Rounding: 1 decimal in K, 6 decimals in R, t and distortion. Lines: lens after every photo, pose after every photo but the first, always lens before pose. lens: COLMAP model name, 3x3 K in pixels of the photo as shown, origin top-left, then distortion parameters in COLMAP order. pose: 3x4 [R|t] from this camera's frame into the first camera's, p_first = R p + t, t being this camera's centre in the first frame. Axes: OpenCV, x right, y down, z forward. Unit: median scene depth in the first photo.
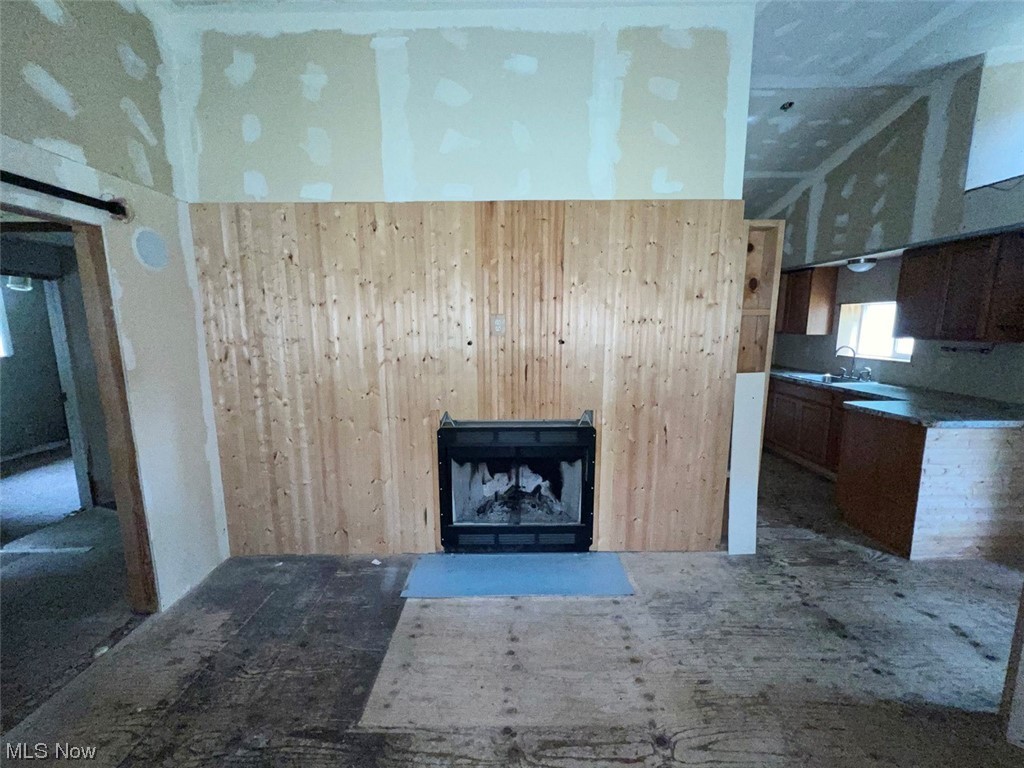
lens RADIAL K [[410.3, 0, 511.5], [0, 410.3, 384.6], [0, 0, 1]] dist [0.000526, -0.000276]
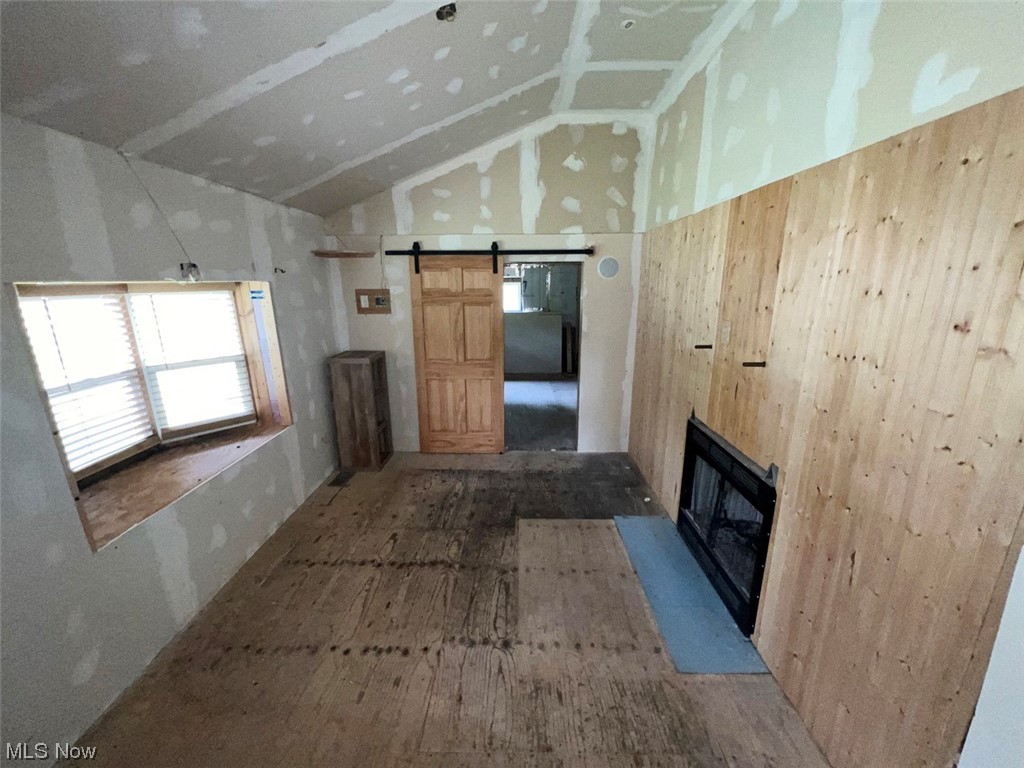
lens RADIAL K [[410.3, 0, 513.1], [0, 410.3, 386.1], [0, 0, 1]] dist [0.000526, -0.000276]
pose [[-0.015234, 0.254694, -0.966902, 1.084377], [-0.143887, 0.956391, 0.254192, -0.236455], [0.989477, 0.142997, 0.022077, 0.632109]]
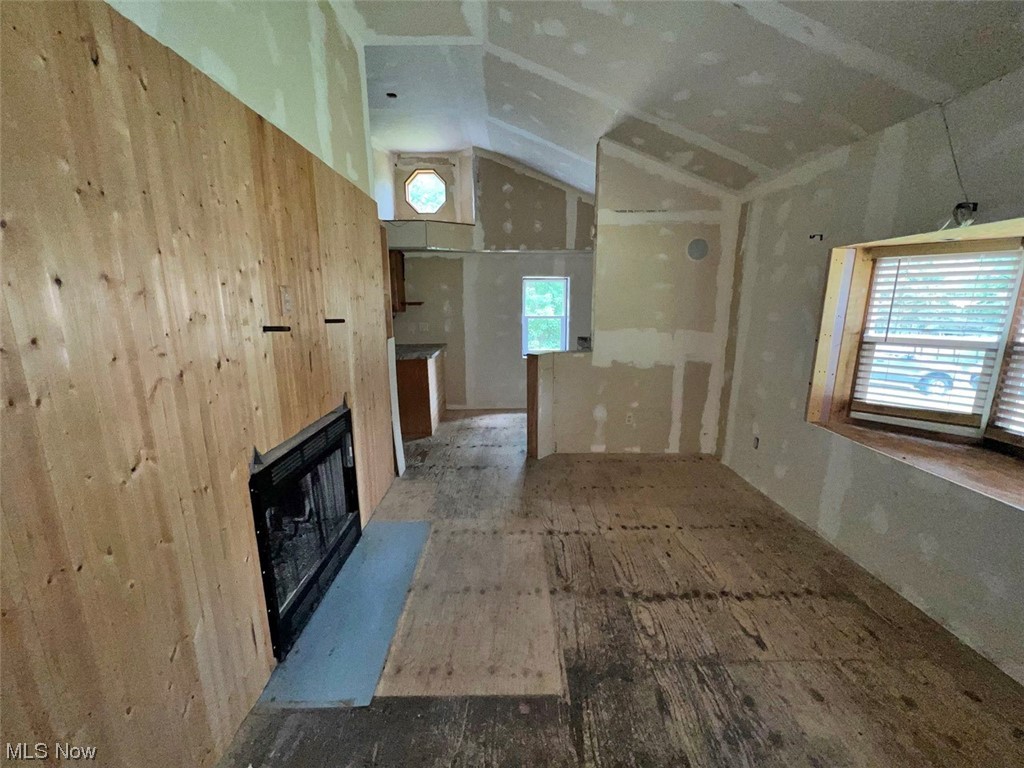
lens RADIAL K [[410.3, 0, 510.6], [0, 410.3, 385.6], [0, 0, 1]] dist [0.000526, -0.000276]
pose [[-0.003661, -0.199090, 0.979974, -0.926229], [0.157372, 0.967655, 0.197175, -0.100214], [-0.987533, 0.154942, 0.027788, 0.744905]]
